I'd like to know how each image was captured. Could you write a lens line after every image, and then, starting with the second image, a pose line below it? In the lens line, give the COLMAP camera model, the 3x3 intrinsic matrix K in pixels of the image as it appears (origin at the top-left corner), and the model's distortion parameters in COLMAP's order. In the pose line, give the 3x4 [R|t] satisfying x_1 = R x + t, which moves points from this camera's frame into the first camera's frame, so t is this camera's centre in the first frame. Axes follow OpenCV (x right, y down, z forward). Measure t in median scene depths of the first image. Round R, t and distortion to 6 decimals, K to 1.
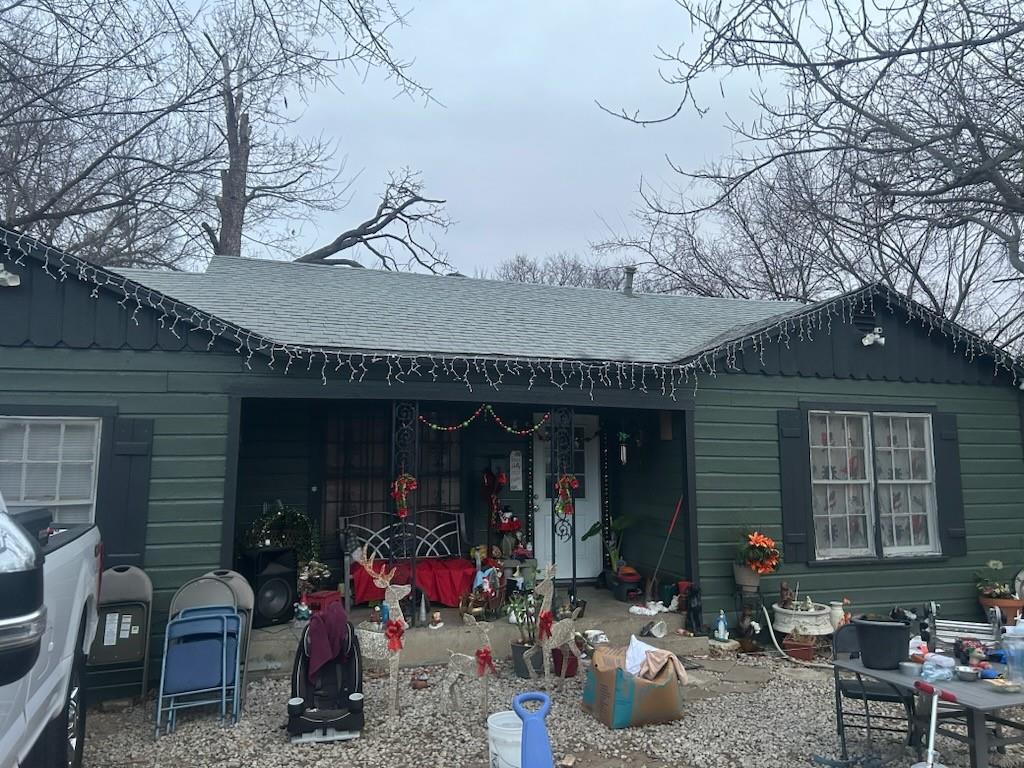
lens RADIAL K [[765.0, 0, 511.0], [0, 765.0, 386.9], [0, 0, 1]] dist [0.020811, -0.011578]
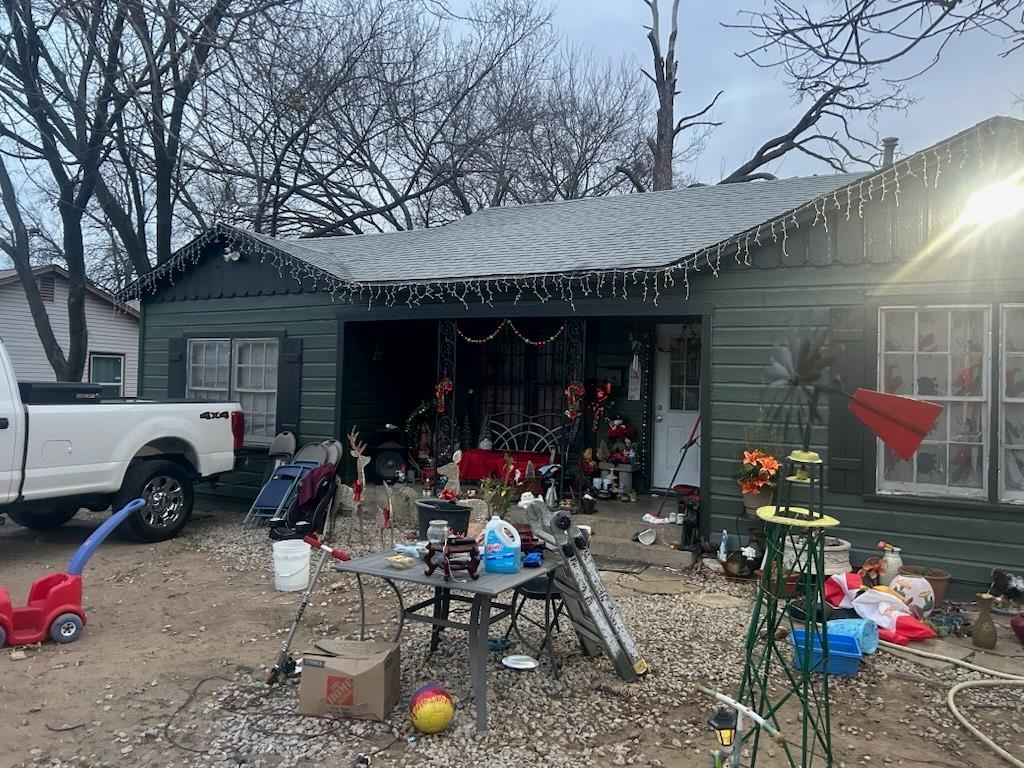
lens RADIAL K [[765.0, 0, 503.1], [0, 765.0, 375.2], [0, 0, 1]] dist [0.020811, -0.011578]
pose [[0.697796, 0.007965, -0.716253, 0.783083], [0.053107, 0.996611, 0.062820, 0.034636], [0.714325, -0.081873, 0.695008, 0.194061]]
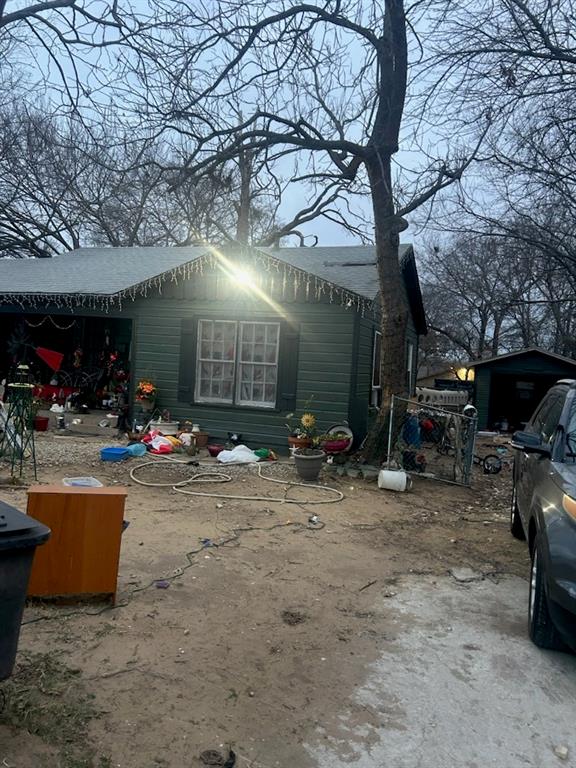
lens RADIAL K [[573.7, 0, 292.8], [0, 573.7, 379.5], [0, 0, 1]] dist [0.020811, -0.011578]
pose [[0.806127, 0.064541, -0.588212, 1.542081], [0.001875, 0.993751, 0.111608, 0.023552], [0.591740, -0.091073, 0.800968, 0.060593]]
